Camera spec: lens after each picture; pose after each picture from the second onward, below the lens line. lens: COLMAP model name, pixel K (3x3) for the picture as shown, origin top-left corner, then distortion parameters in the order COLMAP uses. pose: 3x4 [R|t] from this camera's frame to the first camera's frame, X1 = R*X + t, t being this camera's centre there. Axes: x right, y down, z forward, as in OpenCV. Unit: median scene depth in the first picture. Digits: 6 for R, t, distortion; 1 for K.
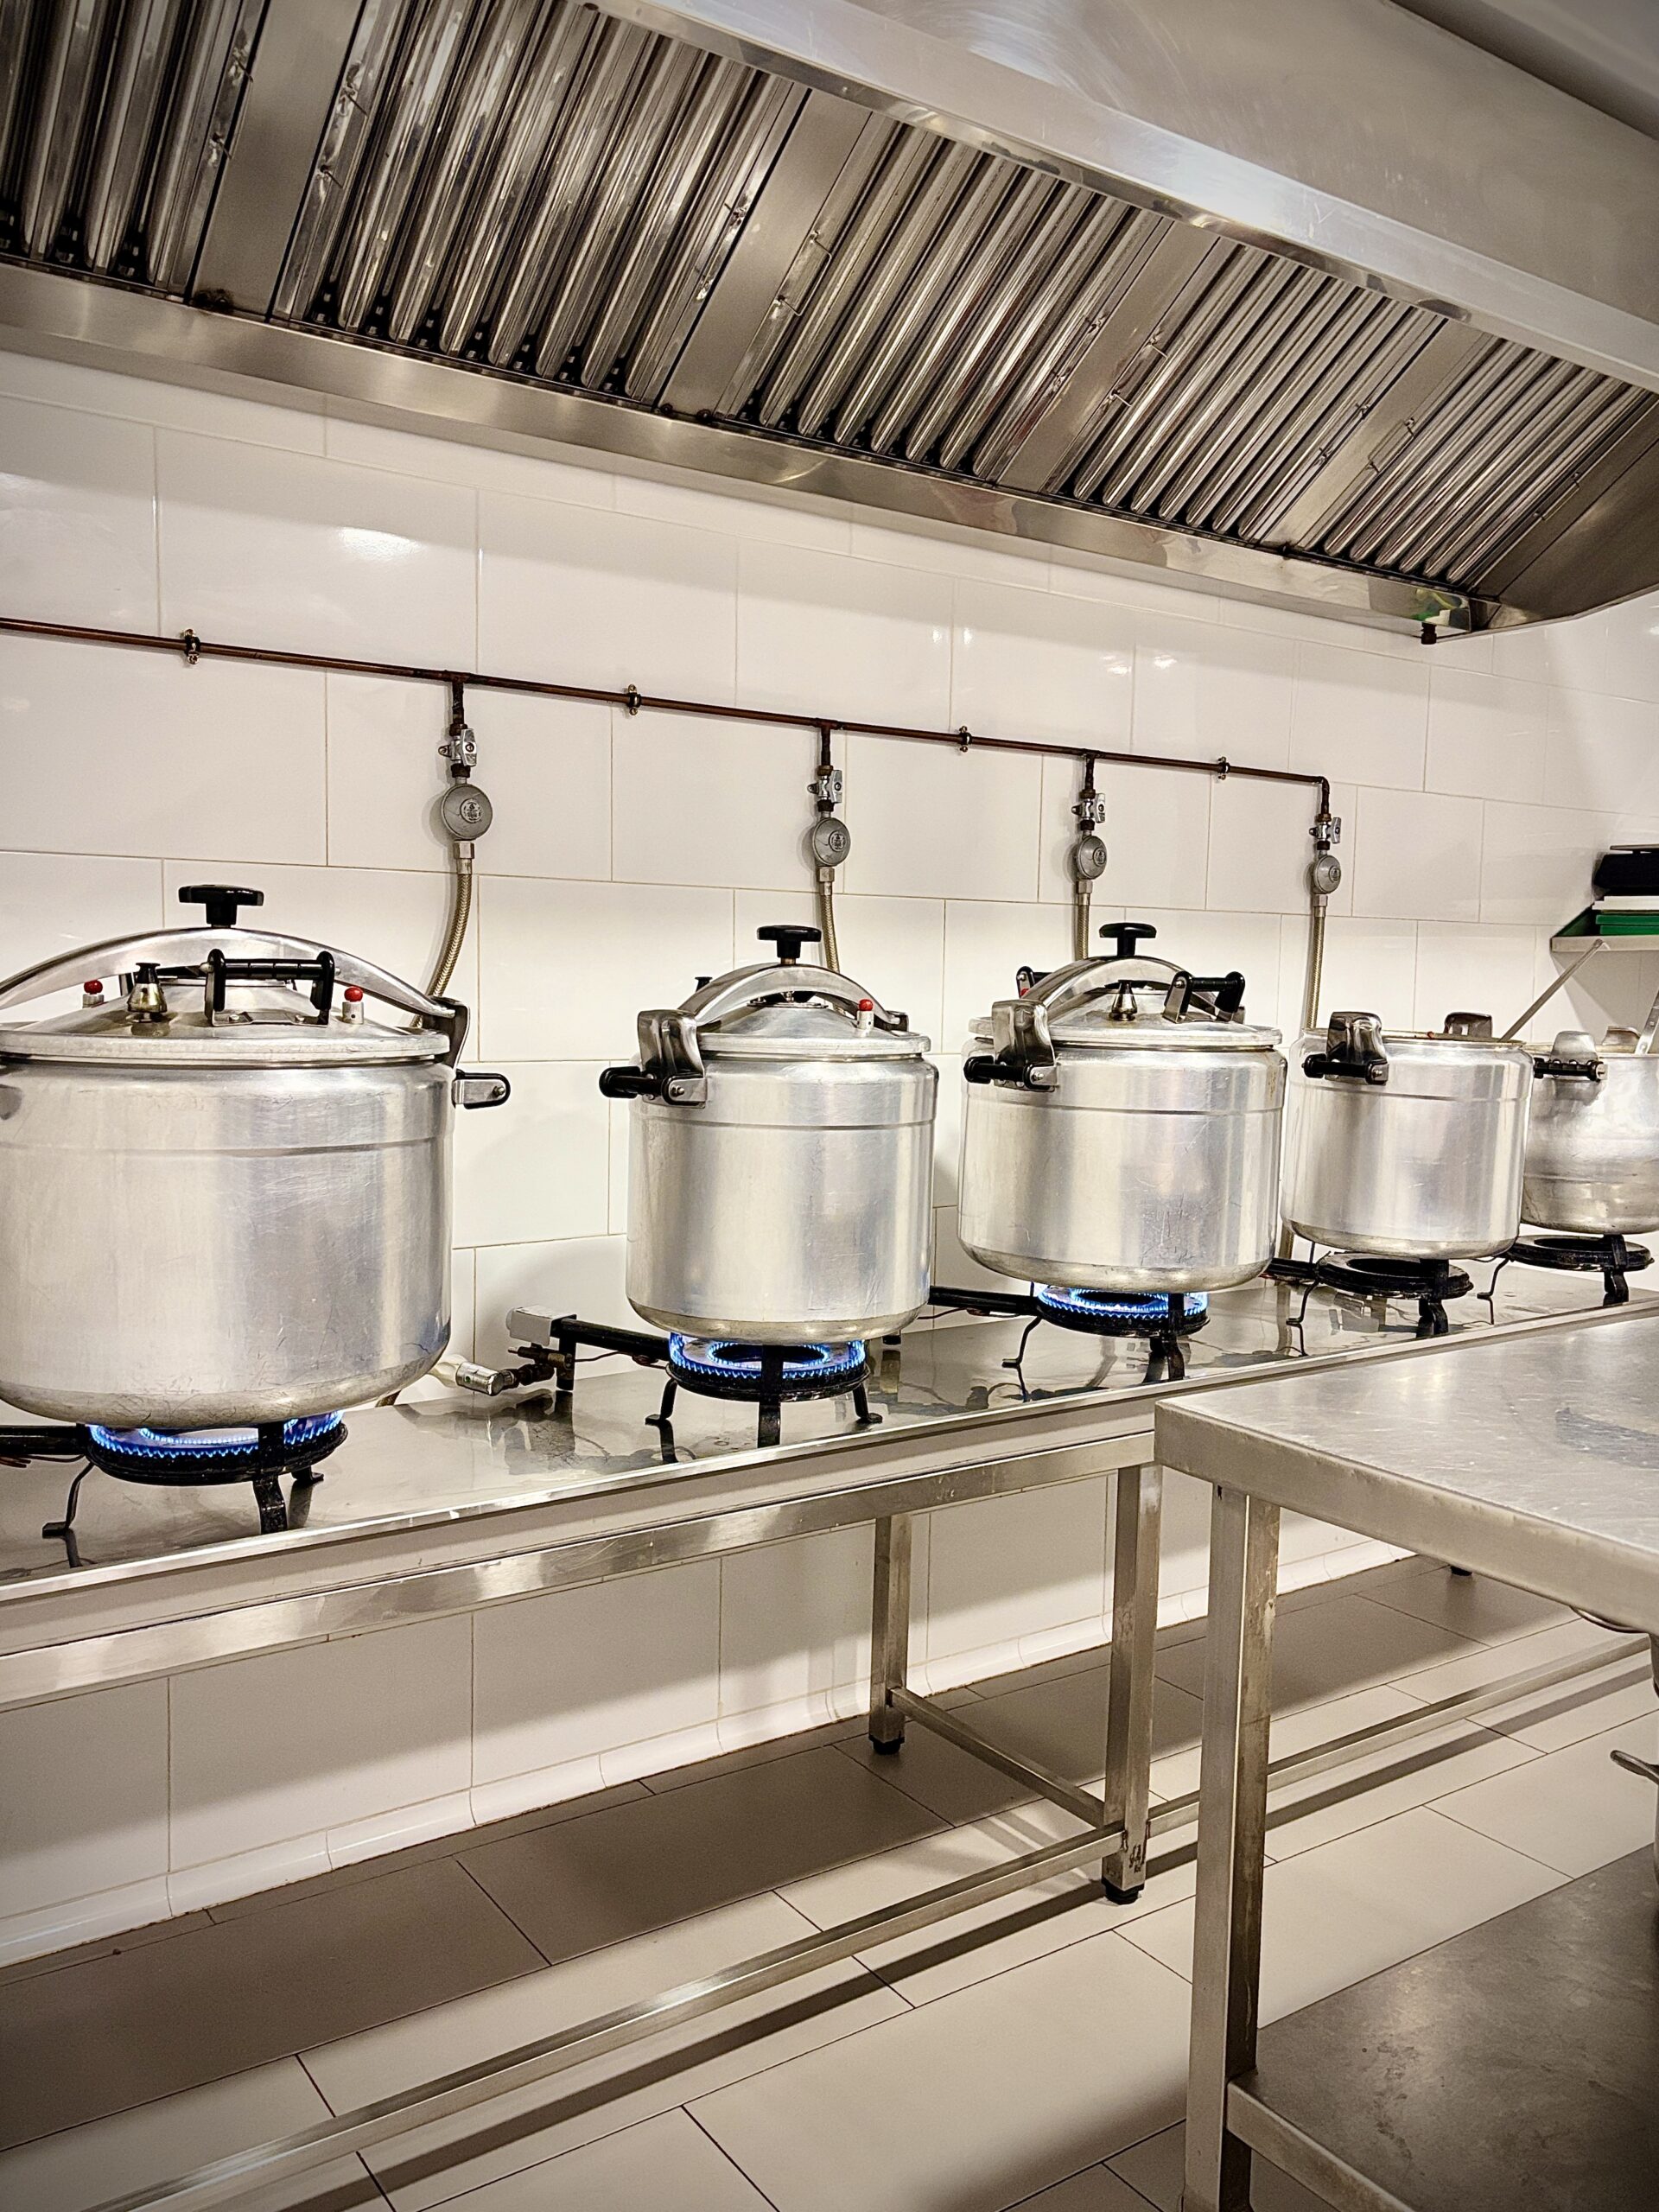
lens RADIAL K [[1689.9, 0, 829.5], [0, 1689.9, 1106.0], [0, 0, 1]] dist [0.011152, 0.003584]
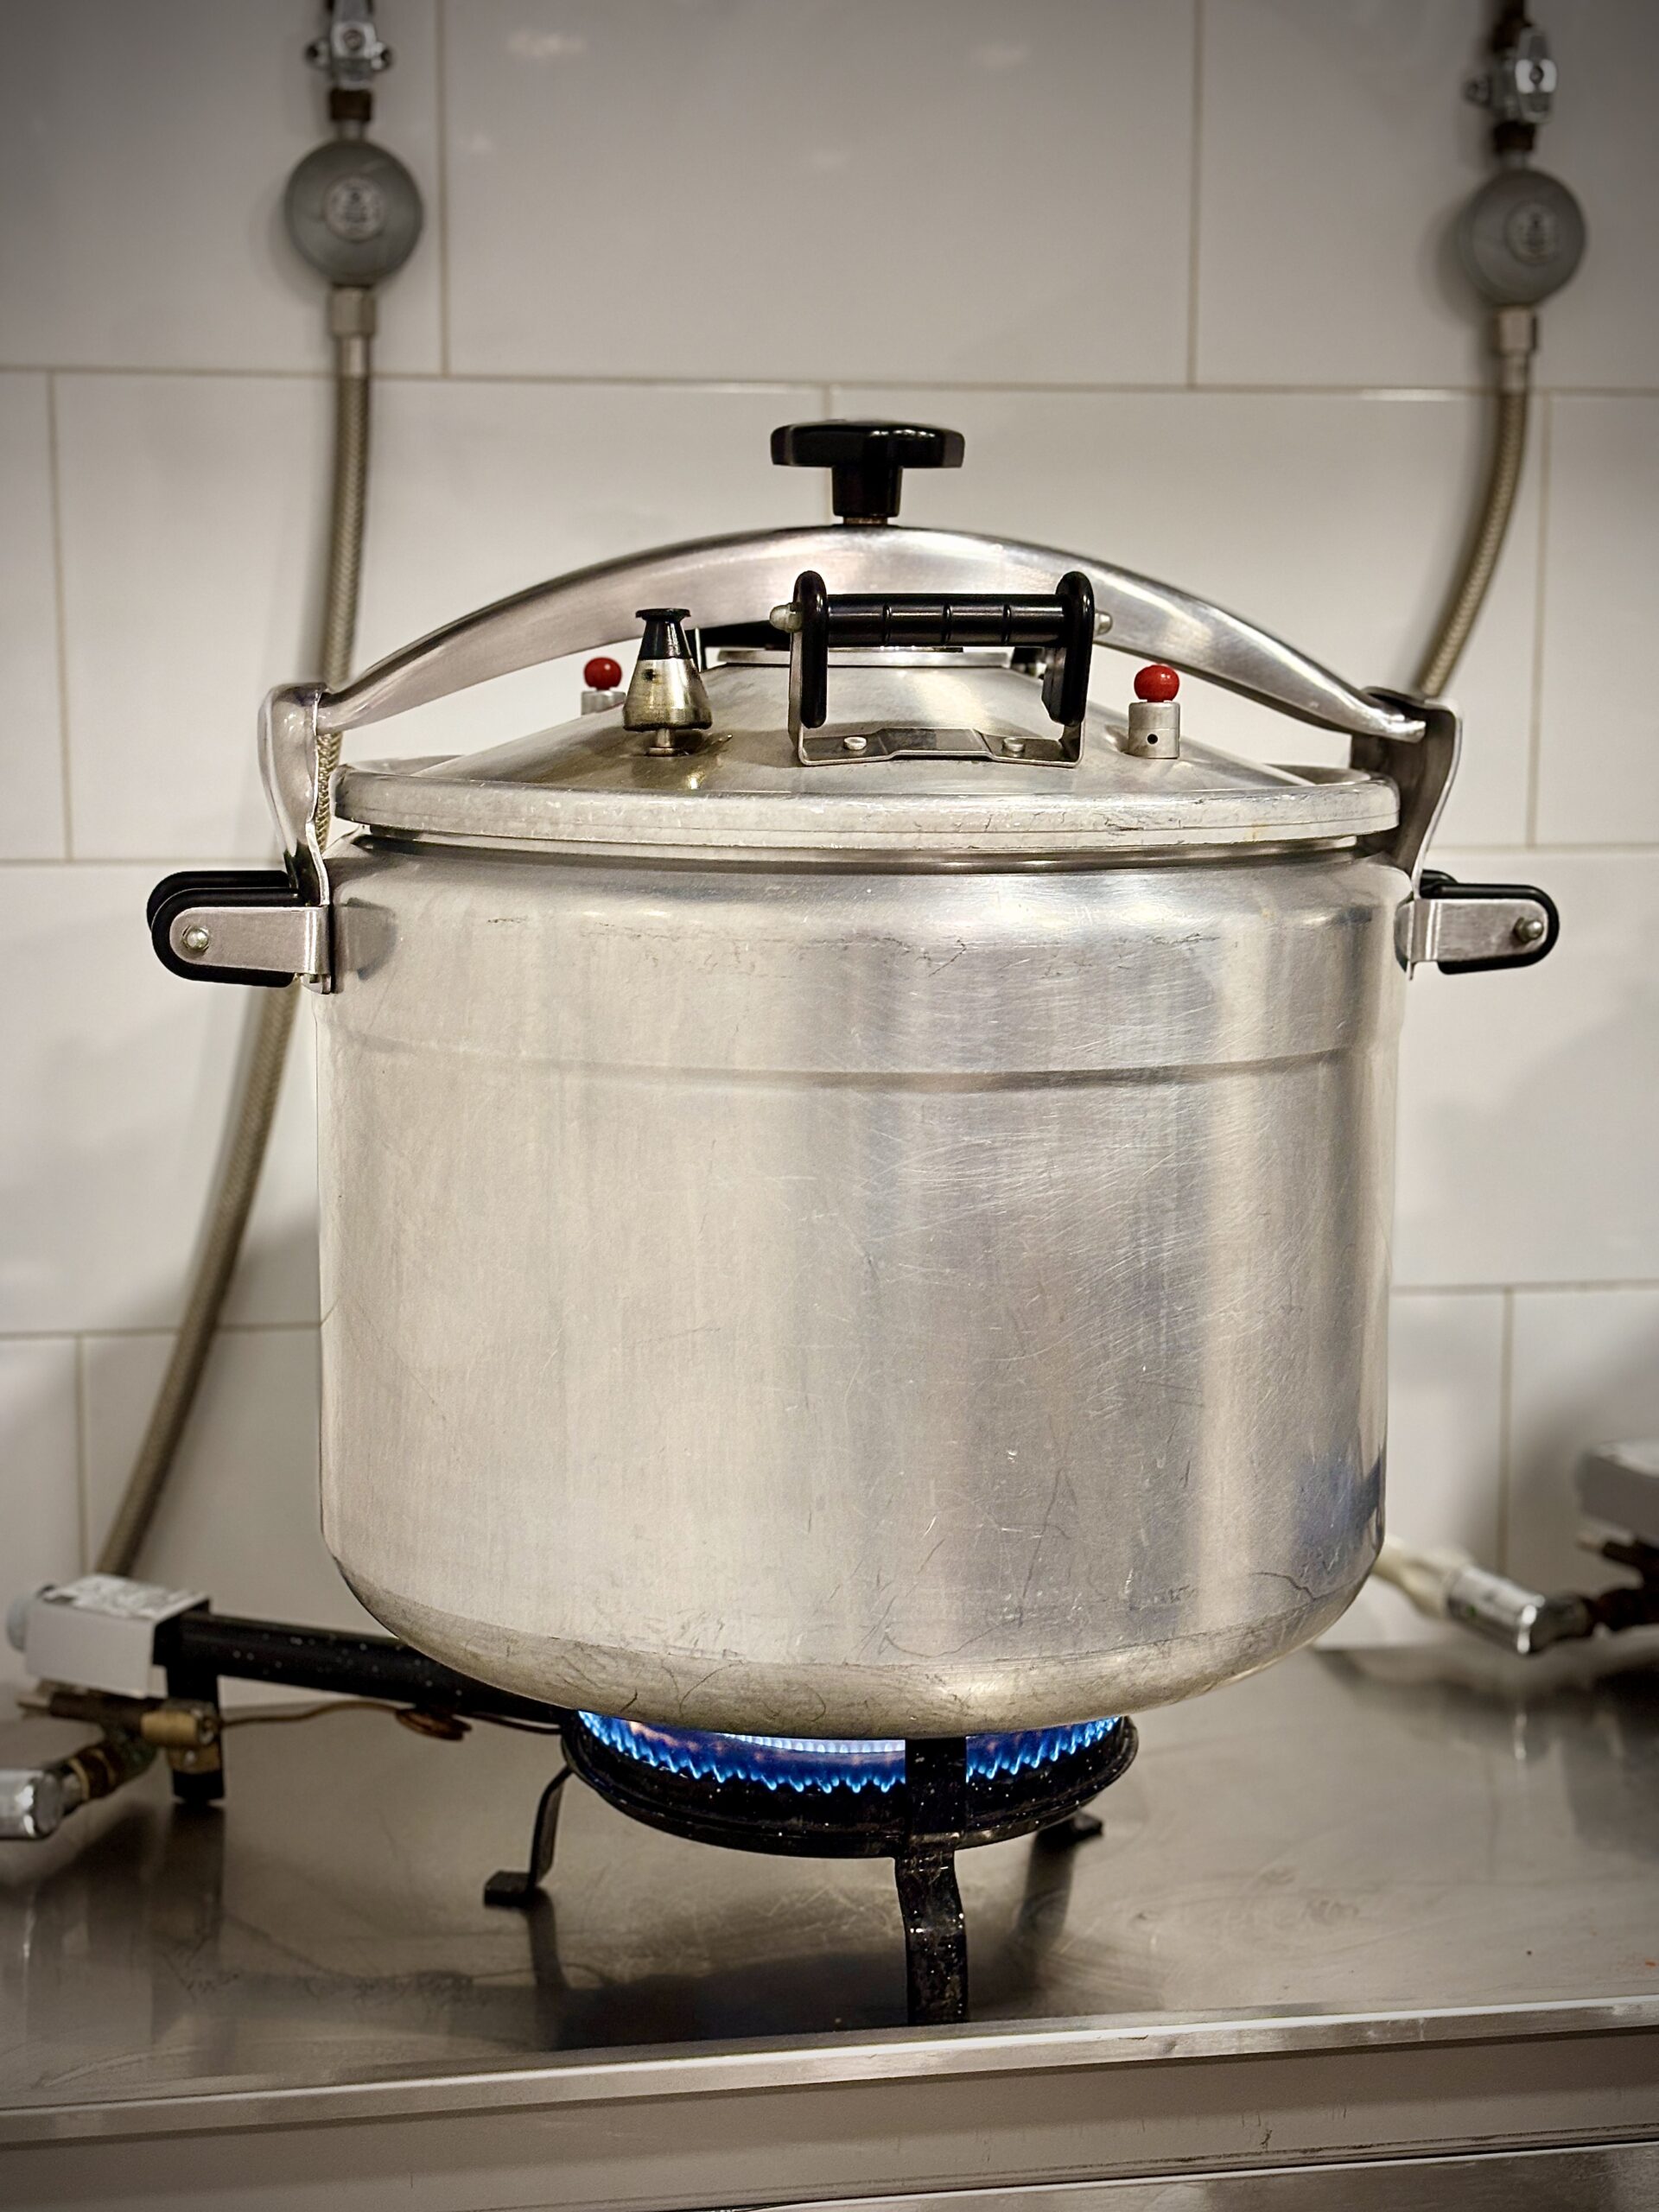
lens RADIAL K [[3361.3, 0, 829.5], [0, 3361.3, 1106.0], [0, 0, 1]] dist [0.264590, -1.199178]
pose [[0.904522, 0.044040, -0.424146, -0.009085], [-0.021191, 0.998066, 0.058442, -0.011825], [0.425899, -0.043874, 0.903706, 0.247419]]
